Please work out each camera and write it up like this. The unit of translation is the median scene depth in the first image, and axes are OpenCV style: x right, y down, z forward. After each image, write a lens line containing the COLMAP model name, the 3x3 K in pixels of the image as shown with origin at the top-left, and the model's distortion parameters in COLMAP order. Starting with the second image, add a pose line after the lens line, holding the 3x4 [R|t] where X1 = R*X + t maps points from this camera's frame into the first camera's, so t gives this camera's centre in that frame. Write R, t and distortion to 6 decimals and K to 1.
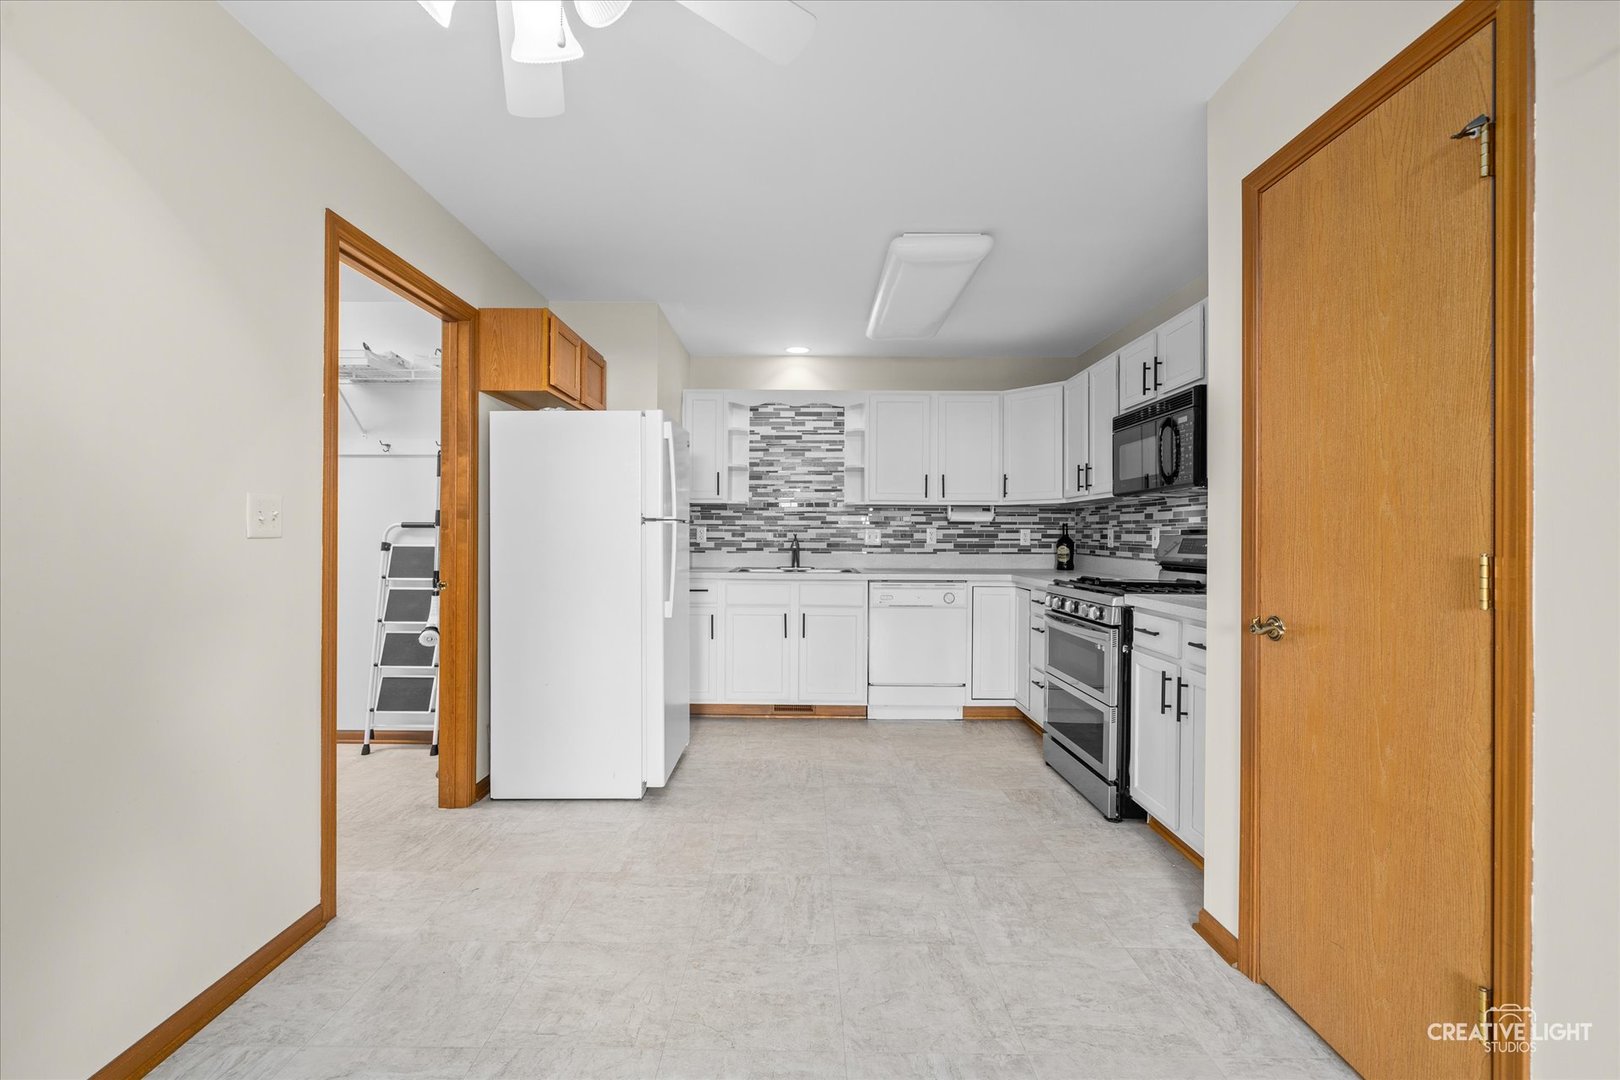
lens RADIAL K [[671.8, 0, 810.0], [0, 671.8, 540.0], [0, 0, 1]] dist [0.000356, -0.000003]
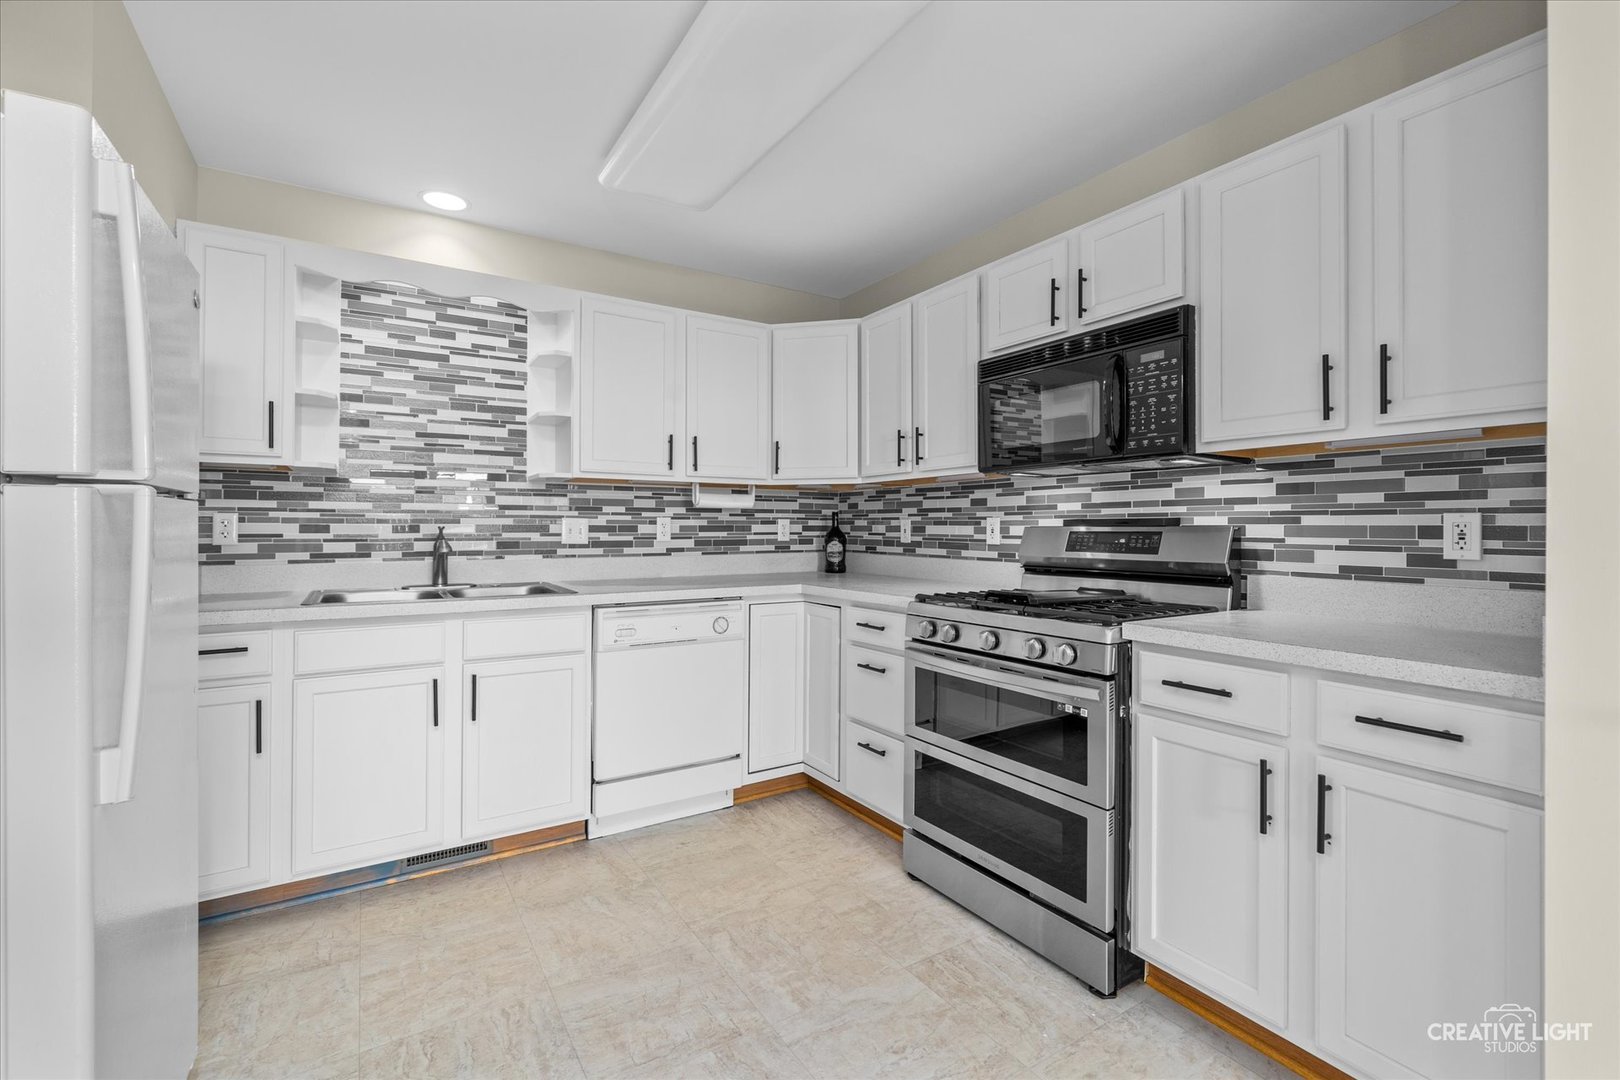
lens RADIAL K [[670.4, 0, 776.0], [0, 670.4, 524.2], [0, 0, 1]] dist [-0.000877, -0.000262]
pose [[0.855892, -0.001059, 0.517154, -0.072471], [0.007019, 0.999930, -0.009567, -0.003686], [-0.517107, 0.011818, 0.855839, 0.380183]]
